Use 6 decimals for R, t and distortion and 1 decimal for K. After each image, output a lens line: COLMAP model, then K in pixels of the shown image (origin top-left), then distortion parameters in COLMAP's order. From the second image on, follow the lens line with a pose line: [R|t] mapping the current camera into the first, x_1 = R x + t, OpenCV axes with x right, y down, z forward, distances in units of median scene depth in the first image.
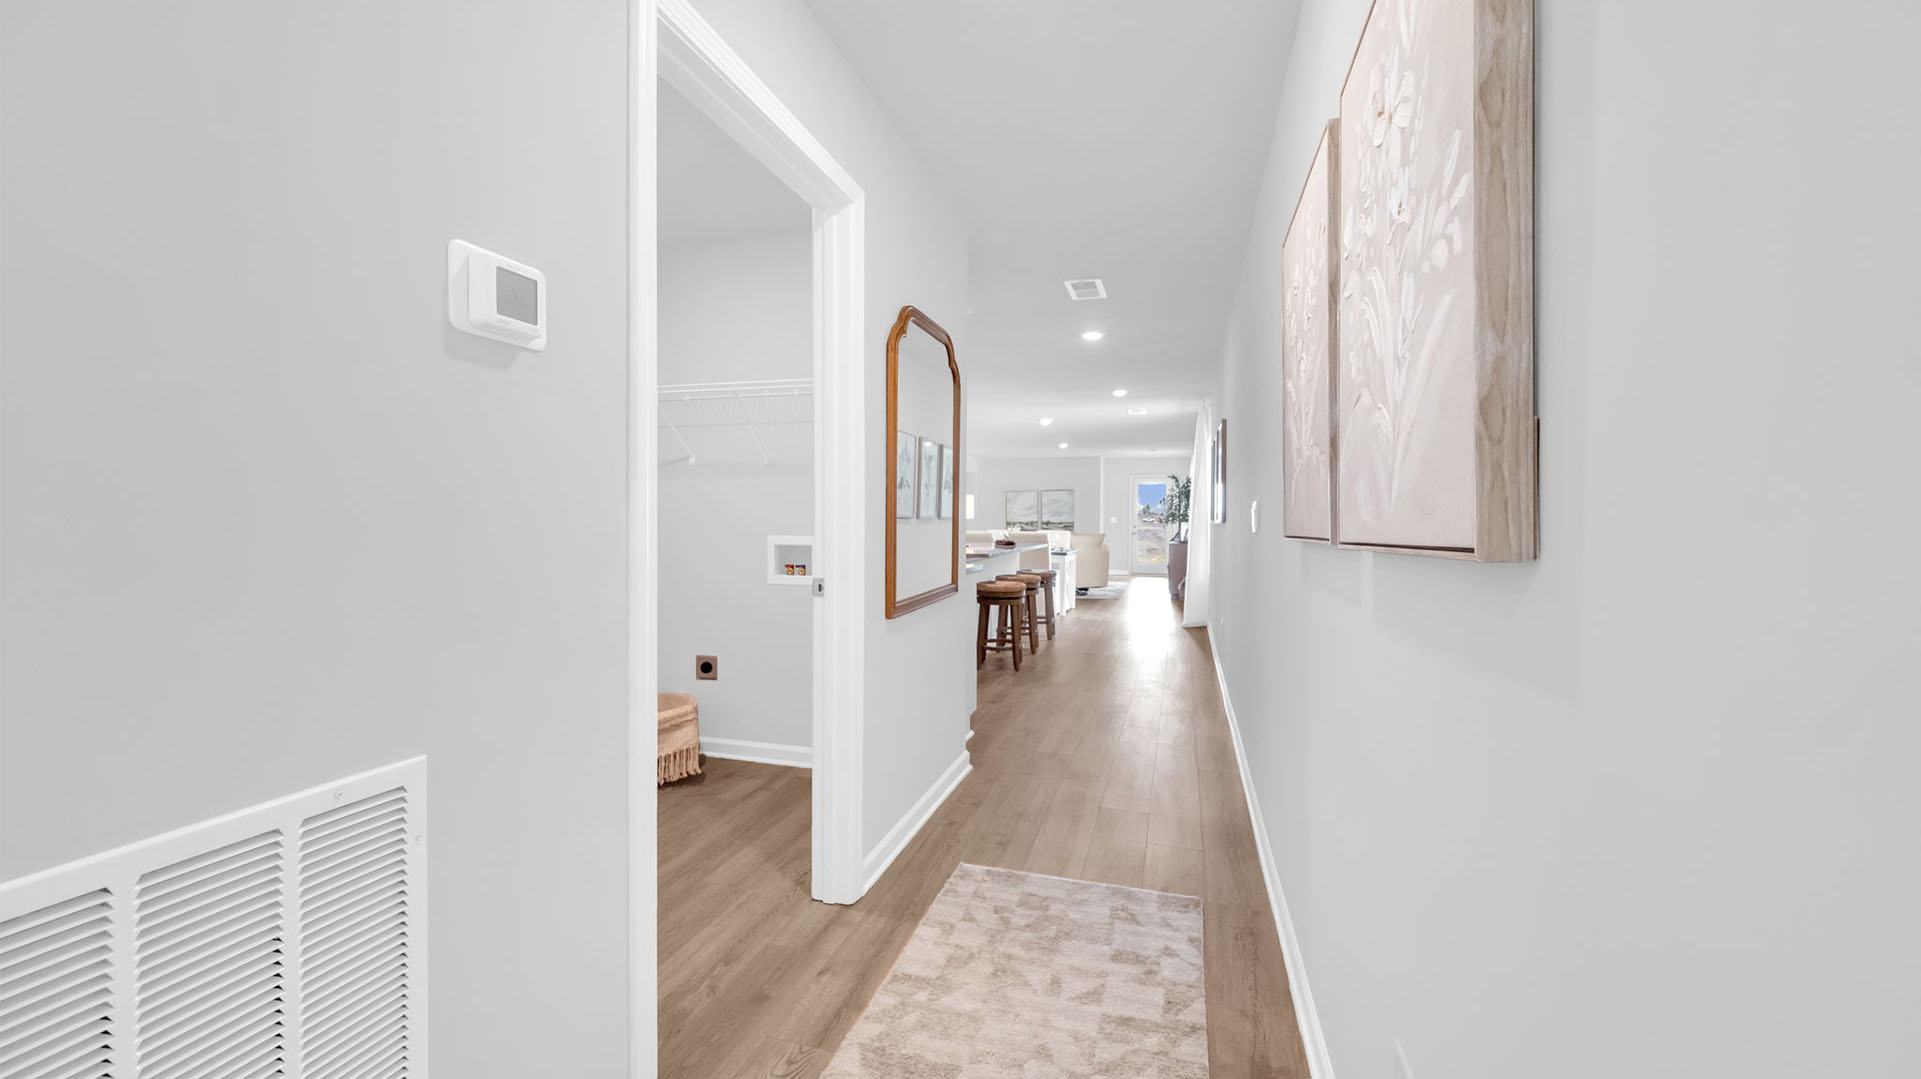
lens RADIAL K [[720.8, 0, 957.9], [0, 720.8, 531.7], [0, 0, 1]] dist [0.007668, -0.001528]
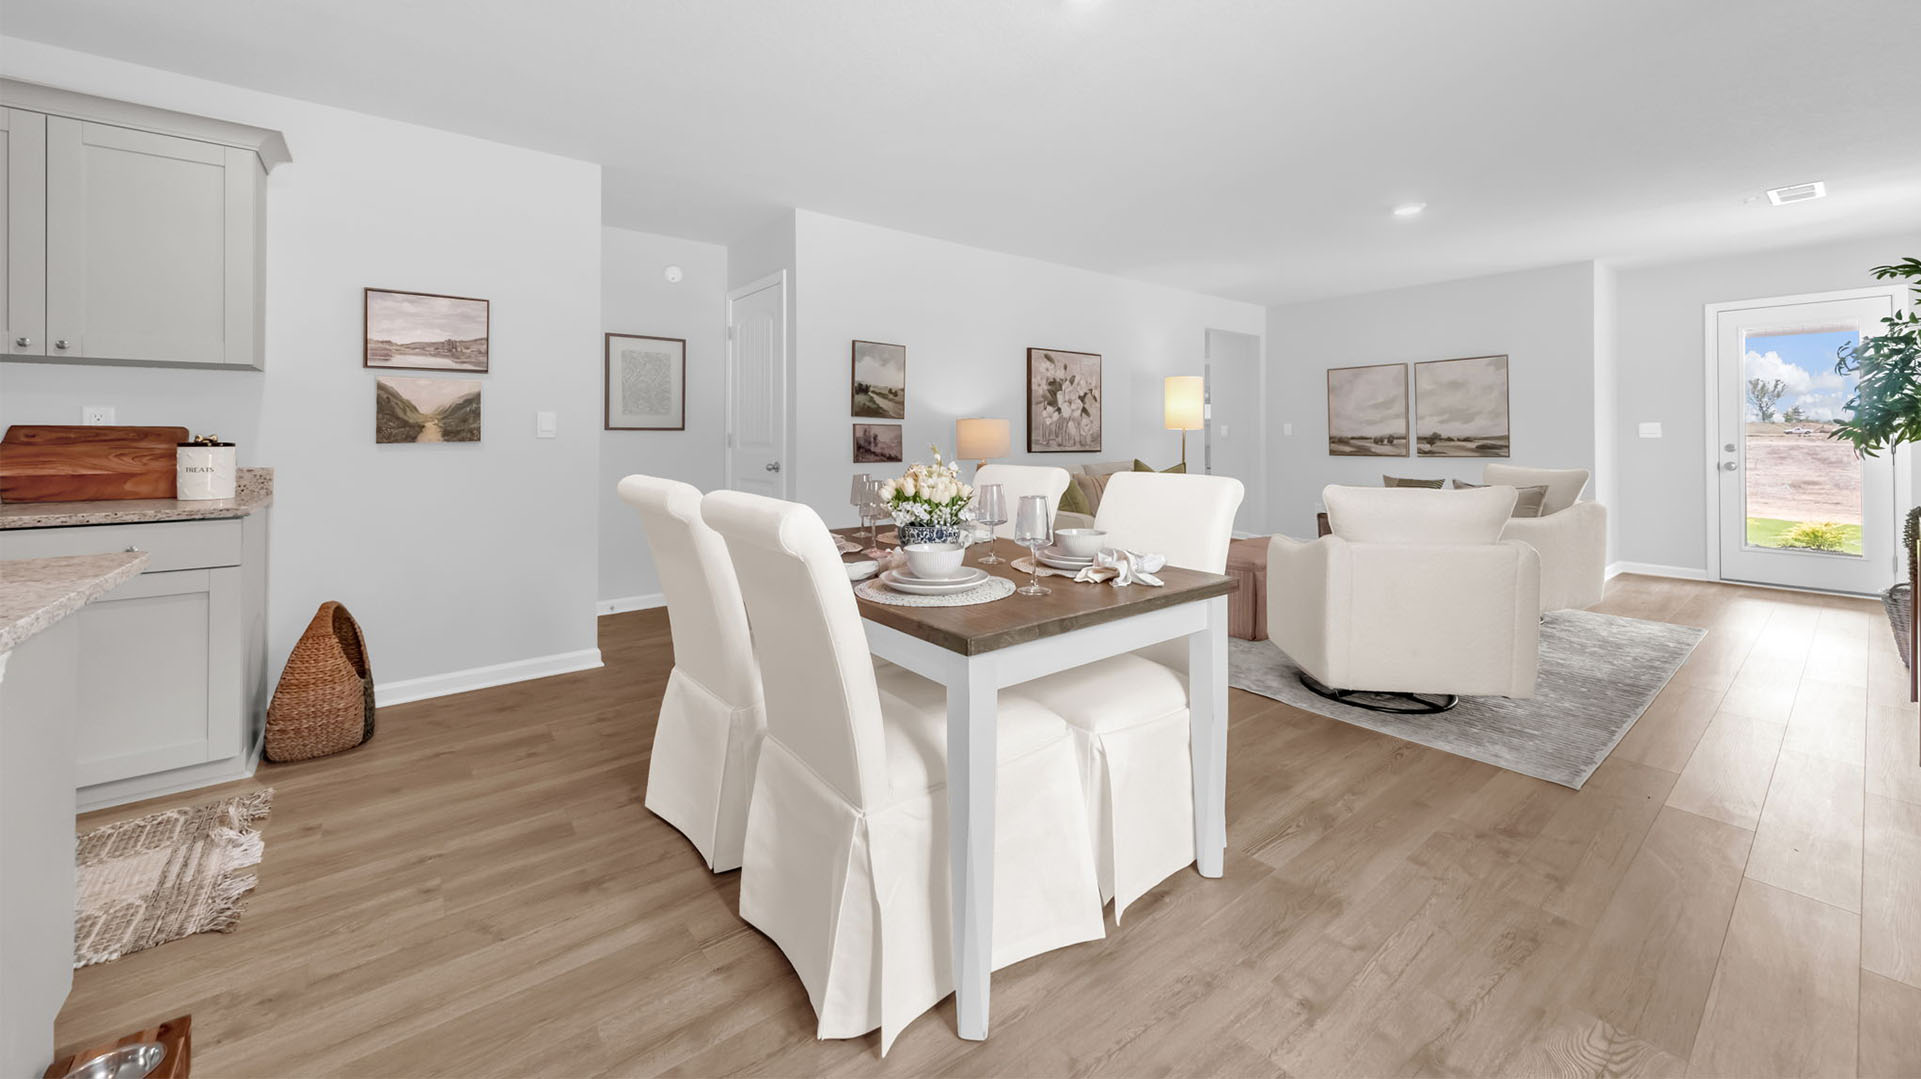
lens RADIAL K [[720.8, 0, 985.5], [0, 720.8, 431.6], [0, 0, 1]] dist [0.007668, -0.001528]
pose [[0.835061, -0.009928, -0.550068, 0.139264], [-0.002460, 0.999760, -0.021779, -0.006522], [0.550152, 0.019540, 0.834836, 0.510667]]
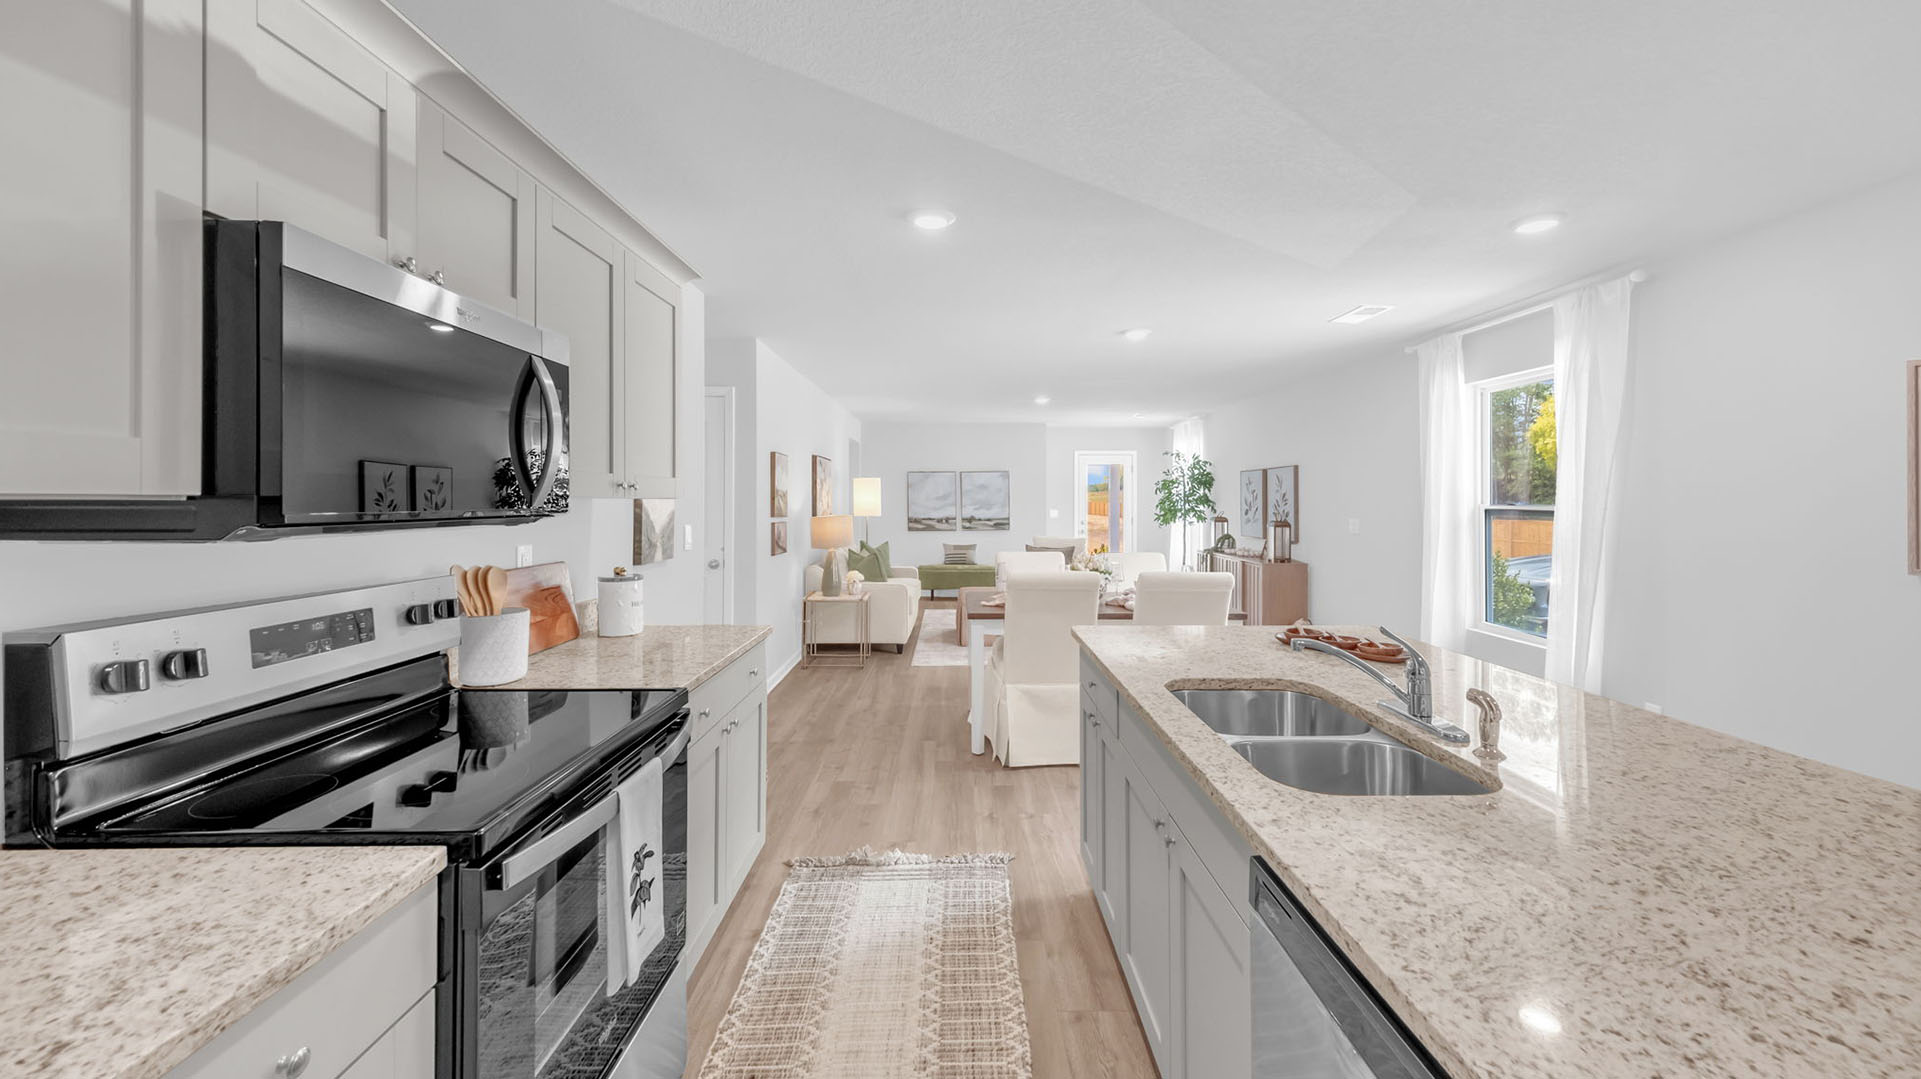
lens RADIAL K [[720.8, 0, 962.6], [0, 720.8, 504.5], [0, 0, 1]] dist [0.007668, -0.001528]
pose [[0.950250, -0.004209, 0.311460, -0.092725], [0.006157, 0.999967, -0.005271, -0.022707], [-0.311428, 0.006927, 0.950245, 0.364253]]
